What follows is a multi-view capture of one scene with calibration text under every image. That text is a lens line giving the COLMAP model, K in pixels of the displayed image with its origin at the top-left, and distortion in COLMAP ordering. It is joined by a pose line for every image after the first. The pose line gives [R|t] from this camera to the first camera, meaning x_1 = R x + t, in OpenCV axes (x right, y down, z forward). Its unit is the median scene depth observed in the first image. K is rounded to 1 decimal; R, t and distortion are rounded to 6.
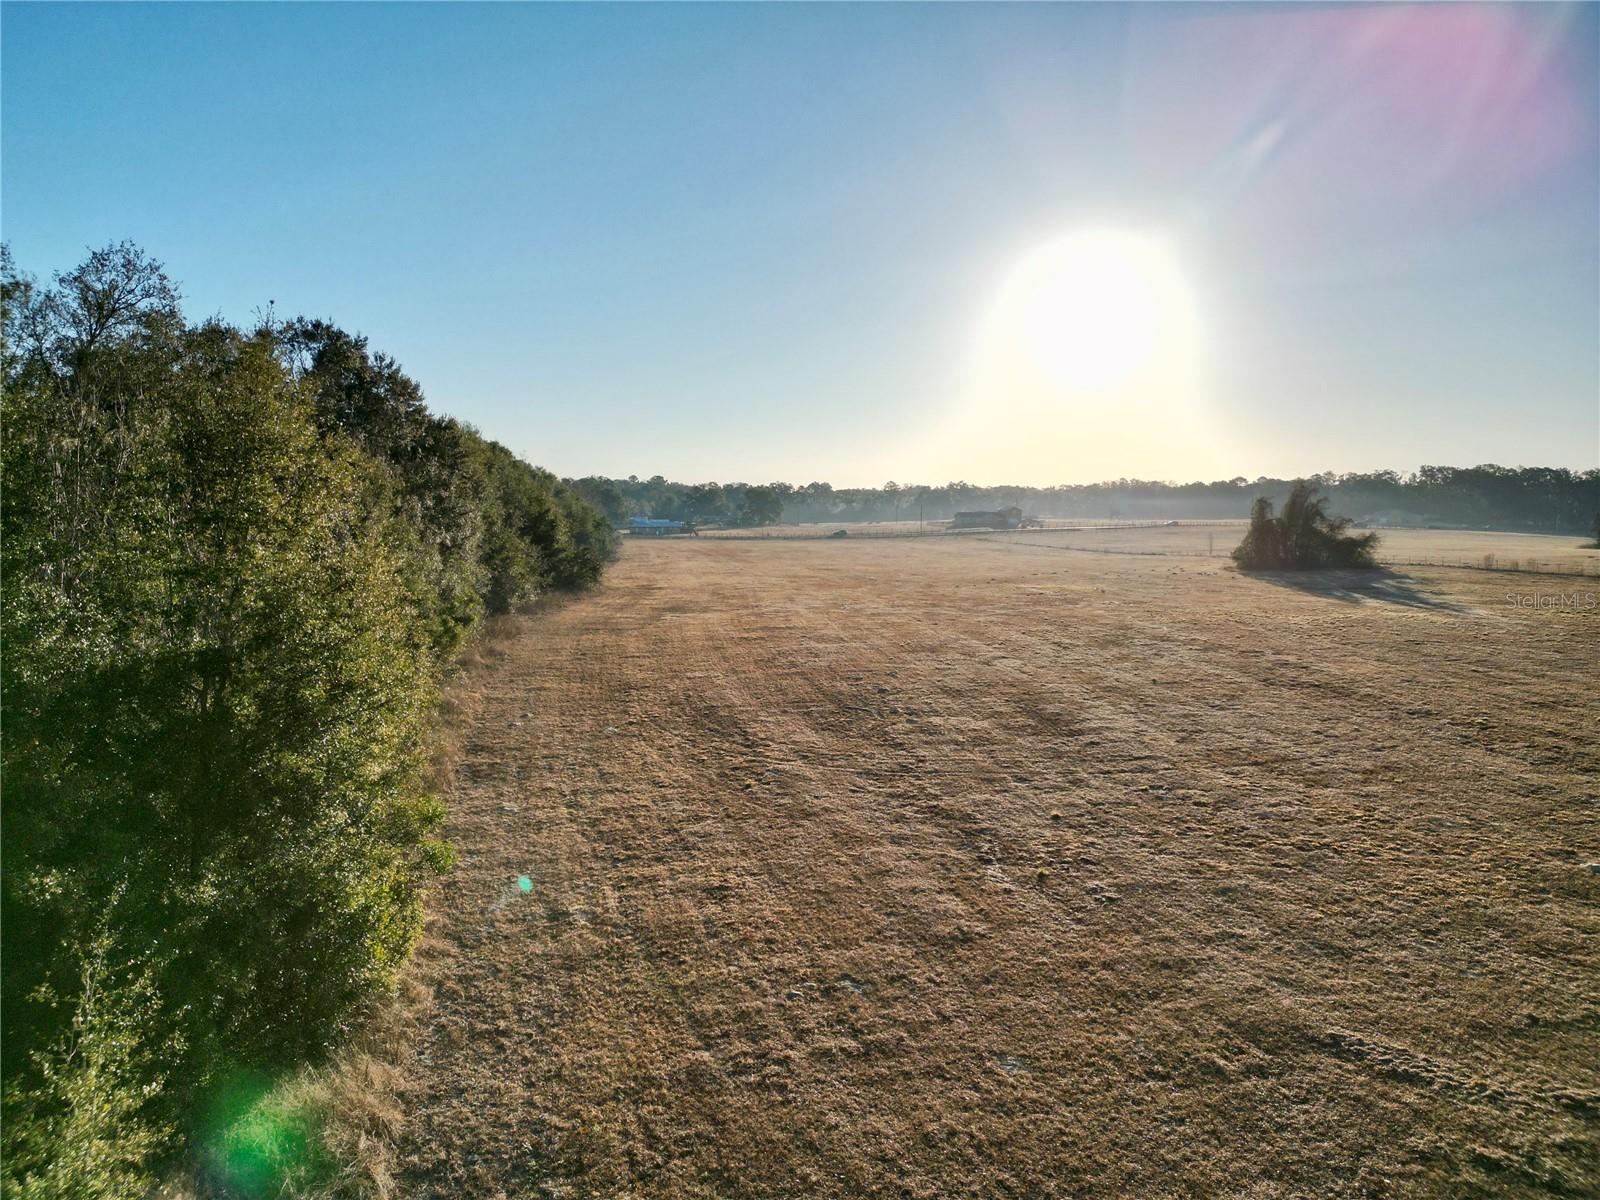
lens RADIAL K [[1113.7, 0, 800.0], [0, 1113.7, 600.0], [0, 0, 1]] dist [0.098607, -0.105388]
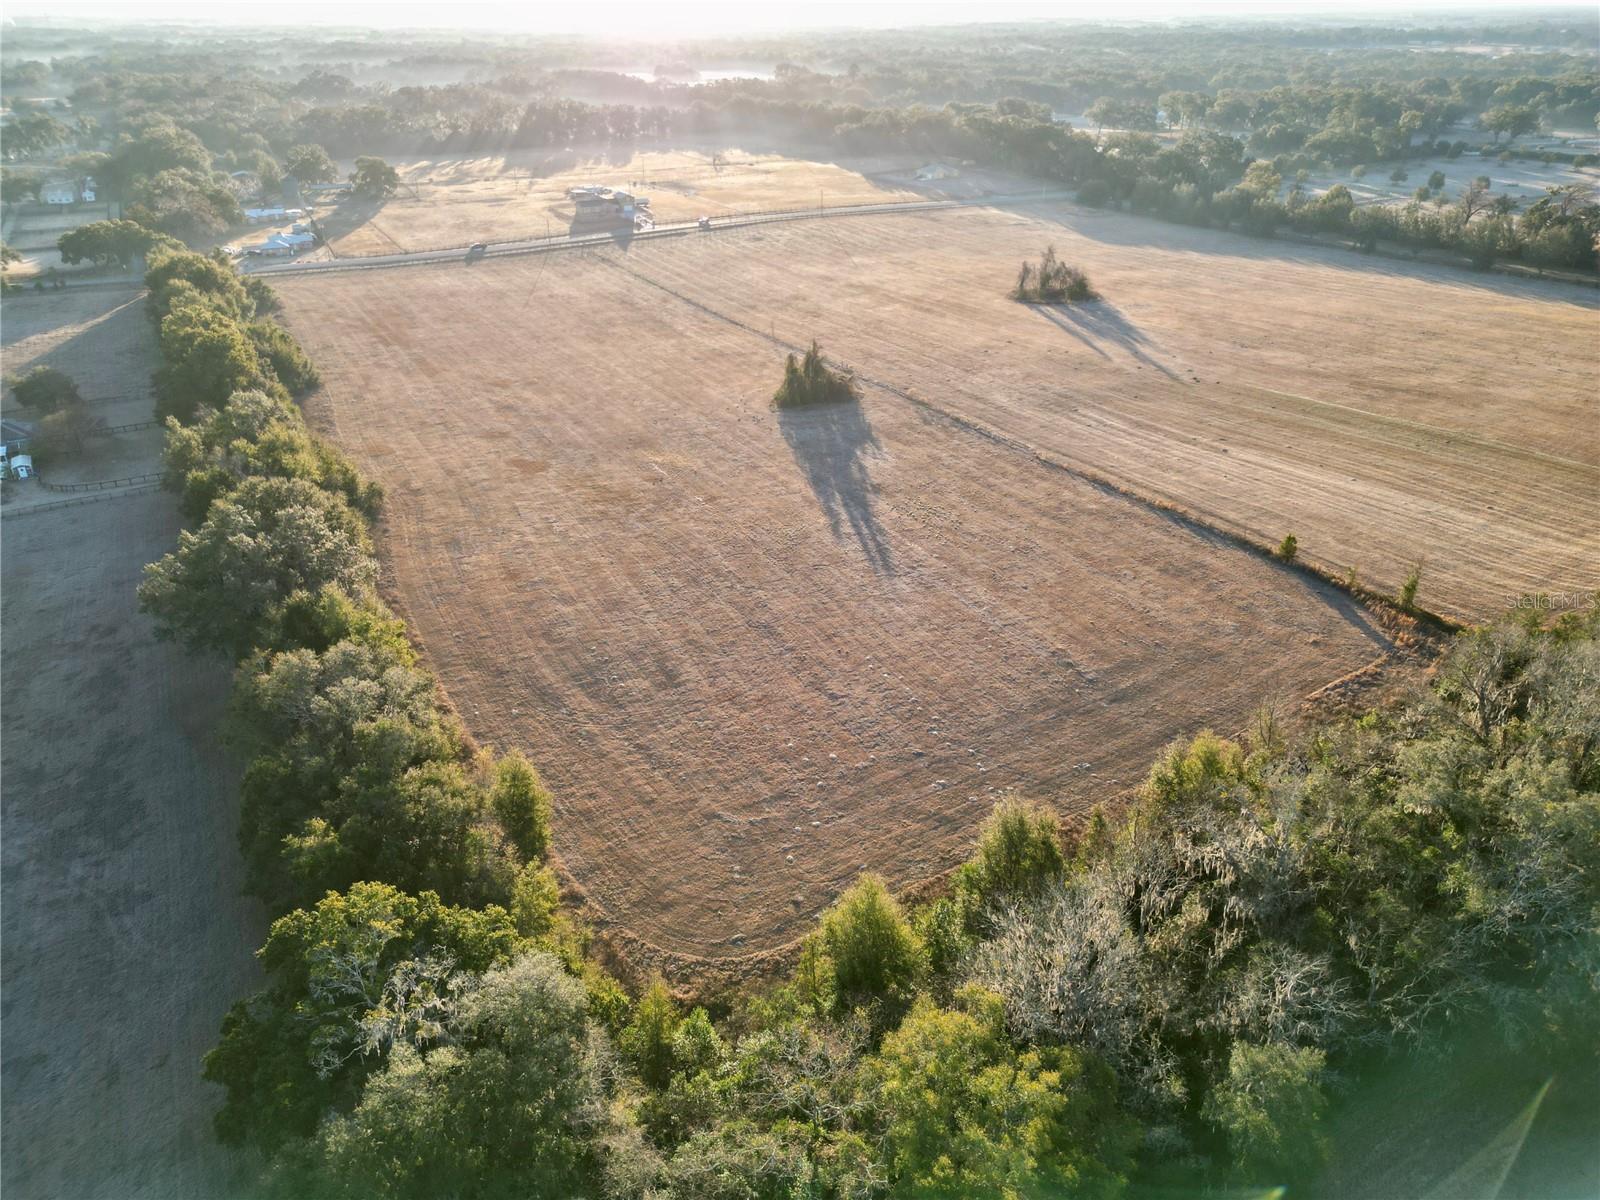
lens RADIAL K [[1113.7, 0, 800.0], [0, 1113.7, 600.0], [0, 0, 1]] dist [0.098607, -0.105388]
pose [[0.945464, -0.156118, 0.285876, -0.035907], [0.035533, 0.921852, 0.385910, -0.169977], [-0.323783, -0.354706, 0.877125, -0.226167]]
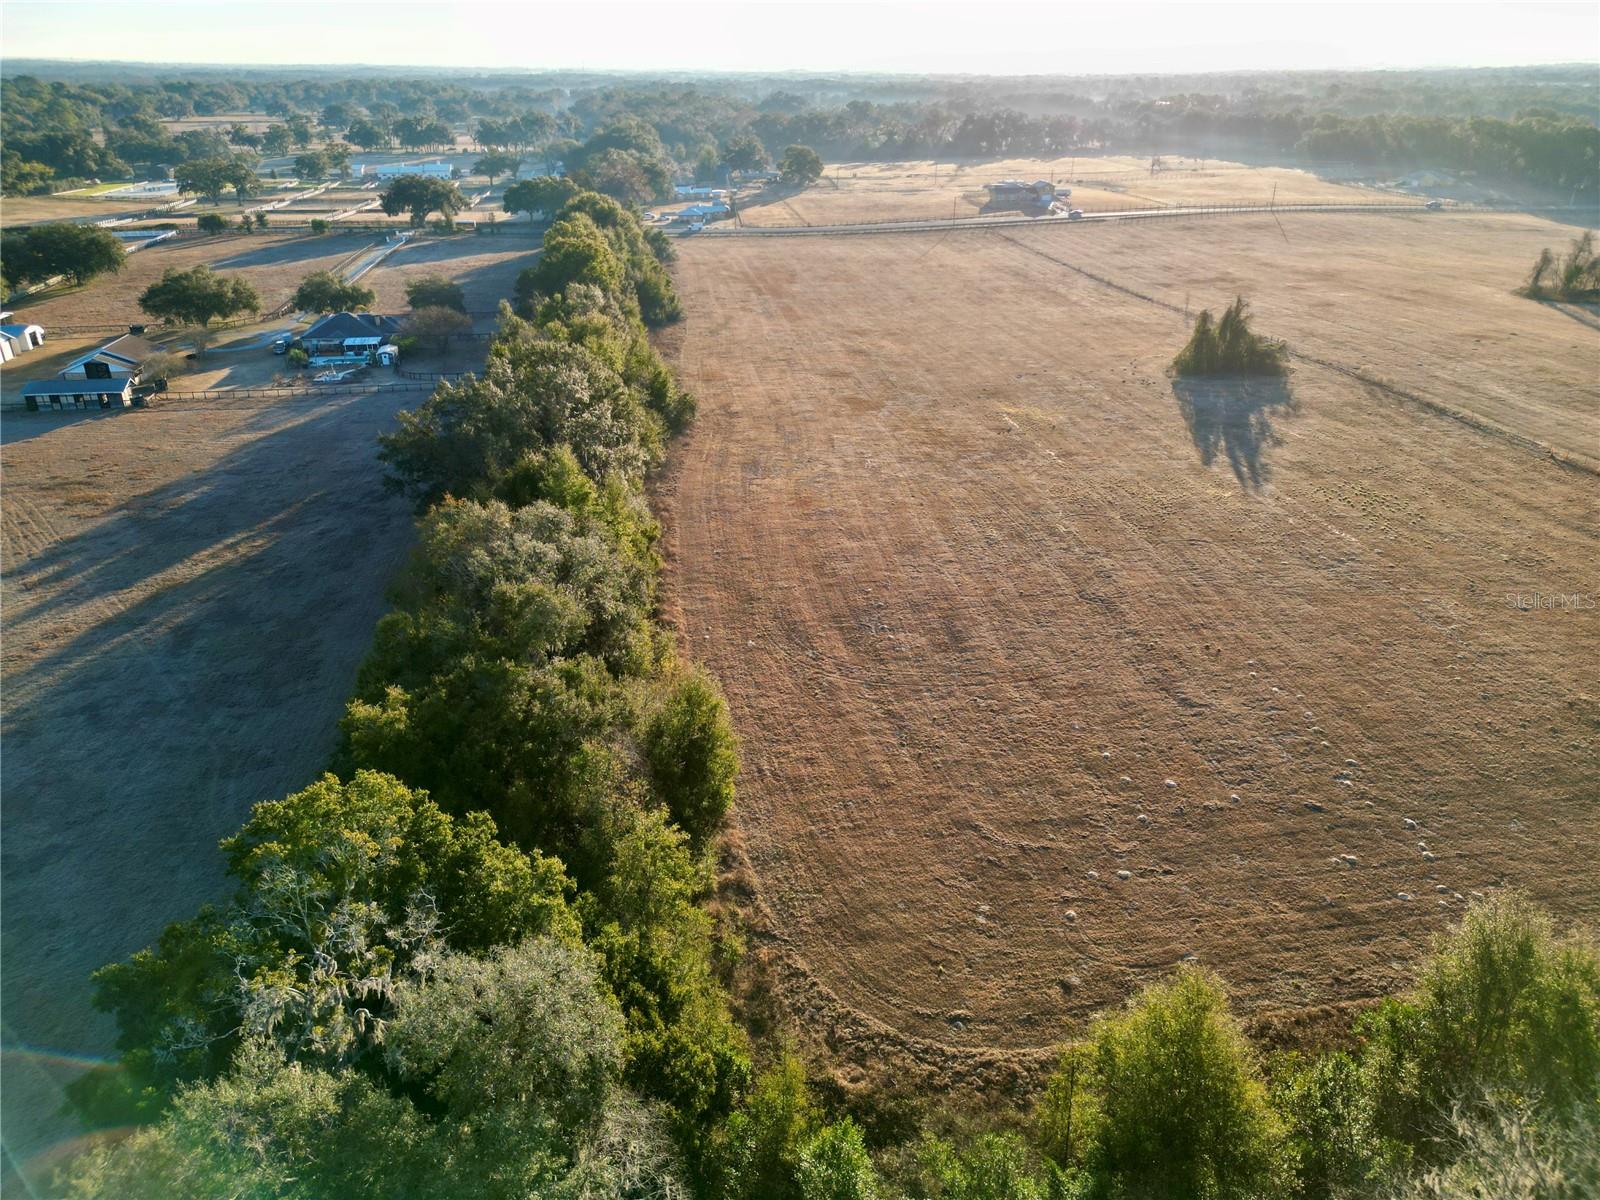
lens RADIAL K [[1113.7, 0, 800.0], [0, 1113.7, 600.0], [0, 0, 1]] dist [0.098607, -0.105388]
pose [[0.999512, 0.010161, -0.029547, -0.001412], [0.000648, 0.938700, 0.344735, -0.100685], [0.031238, -0.344585, 0.938235, -0.142178]]
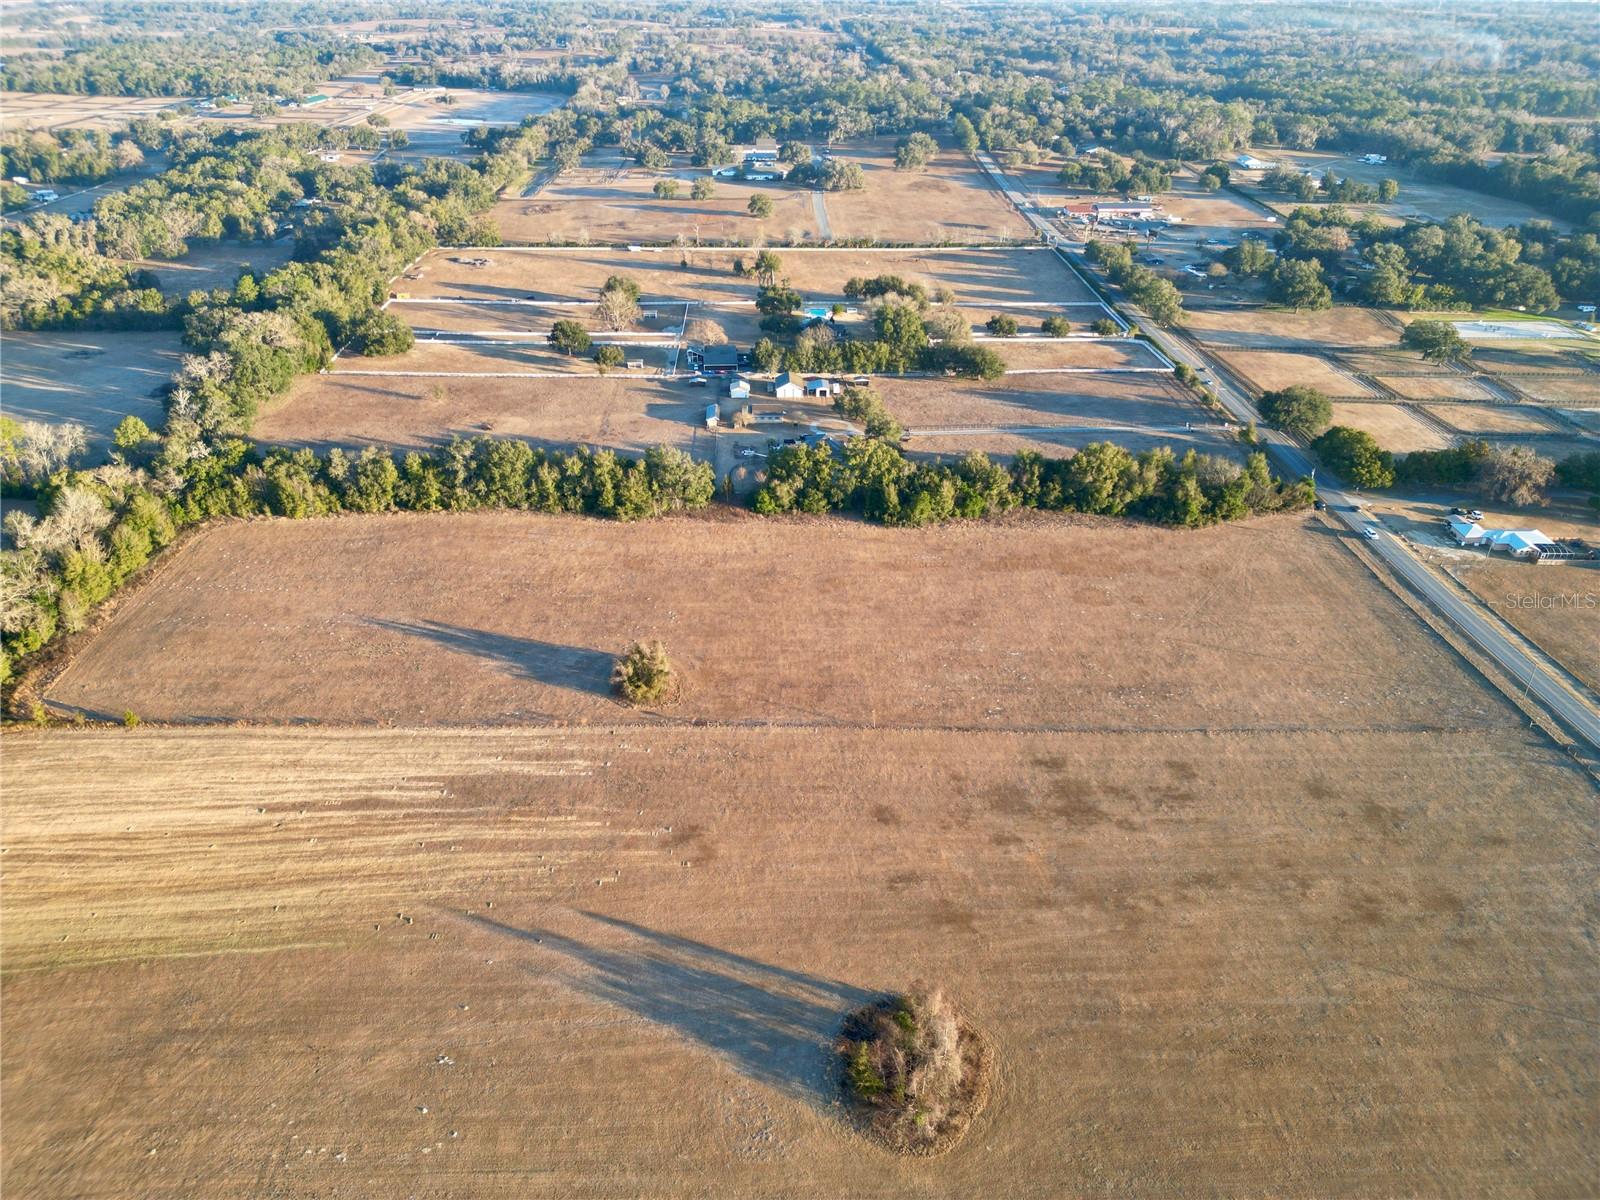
lens RADIAL K [[1113.7, 0, 800.0], [0, 1113.7, 600.0], [0, 0, 1]] dist [0.098607, -0.105388]
pose [[-0.136560, 0.482444, -0.865216, 0.841833], [-0.096908, 0.862703, 0.496338, -0.469901], [0.985880, 0.151626, -0.071058, 0.603706]]
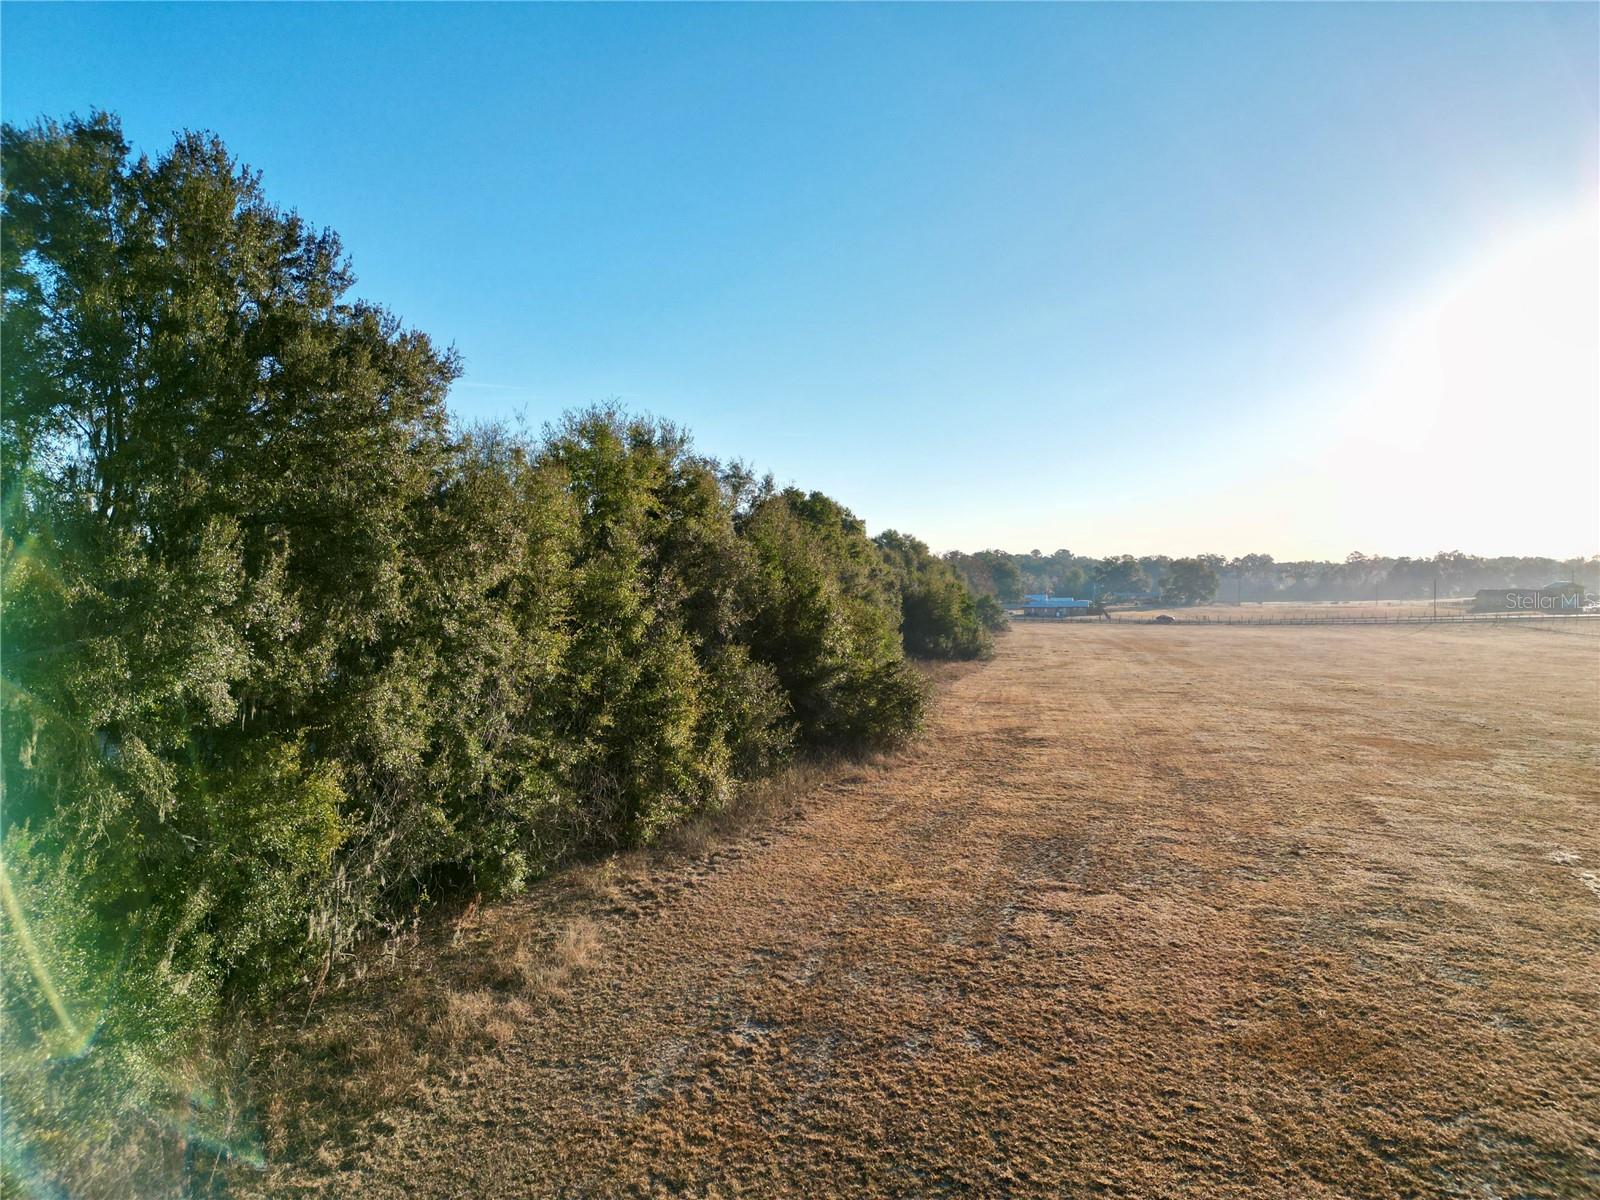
lens RADIAL K [[1113.7, 0, 800.0], [0, 1113.7, 600.0], [0, 0, 1]] dist [0.098607, -0.105388]
pose [[0.936448, 0.003639, -0.350786, -0.018307], [-0.027624, 0.997606, -0.063396, -0.014425], [0.349716, 0.069057, 0.934307, 0.177551]]
